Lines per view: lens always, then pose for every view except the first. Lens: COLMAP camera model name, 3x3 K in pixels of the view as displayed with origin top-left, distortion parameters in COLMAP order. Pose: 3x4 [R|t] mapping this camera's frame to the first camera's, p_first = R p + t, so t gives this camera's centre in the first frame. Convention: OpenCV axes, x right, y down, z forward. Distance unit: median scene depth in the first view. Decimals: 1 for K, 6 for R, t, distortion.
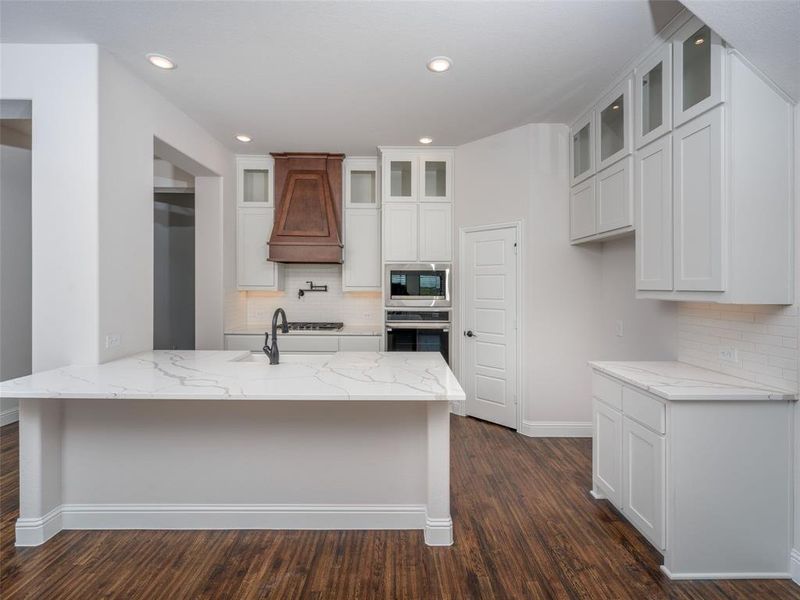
lens RADIAL K [[379.1, 0, 400.2], [0, 379.1, 284.9], [0, 0, 1]] dist [-0.002162, -0.002604]
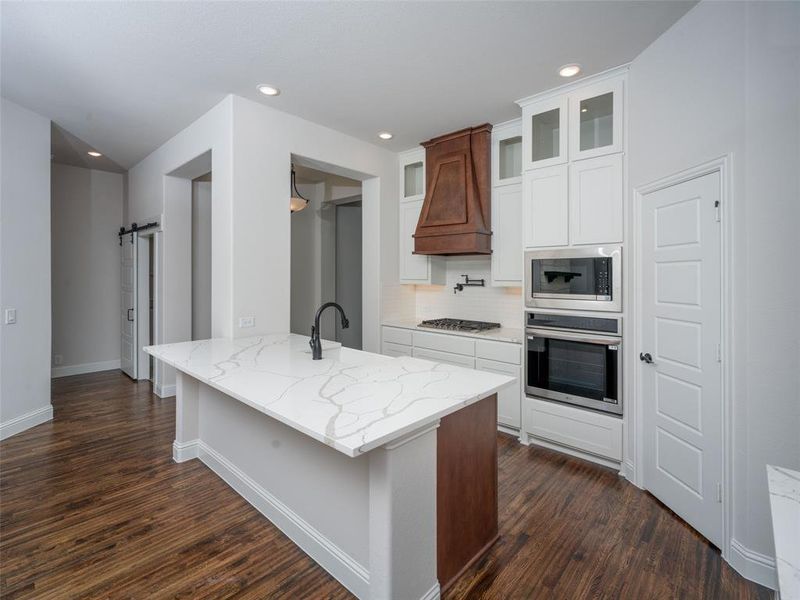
lens RADIAL K [[379.1, 0, 395.7], [0, 379.1, 277.7], [0, 0, 1]] dist [-0.002162, -0.002604]
pose [[0.726381, -0.000995, -0.687291, 0.295444], [-0.002994, 0.999985, -0.004612, 0.002329], [0.687285, 0.005408, 0.726367, 0.260266]]
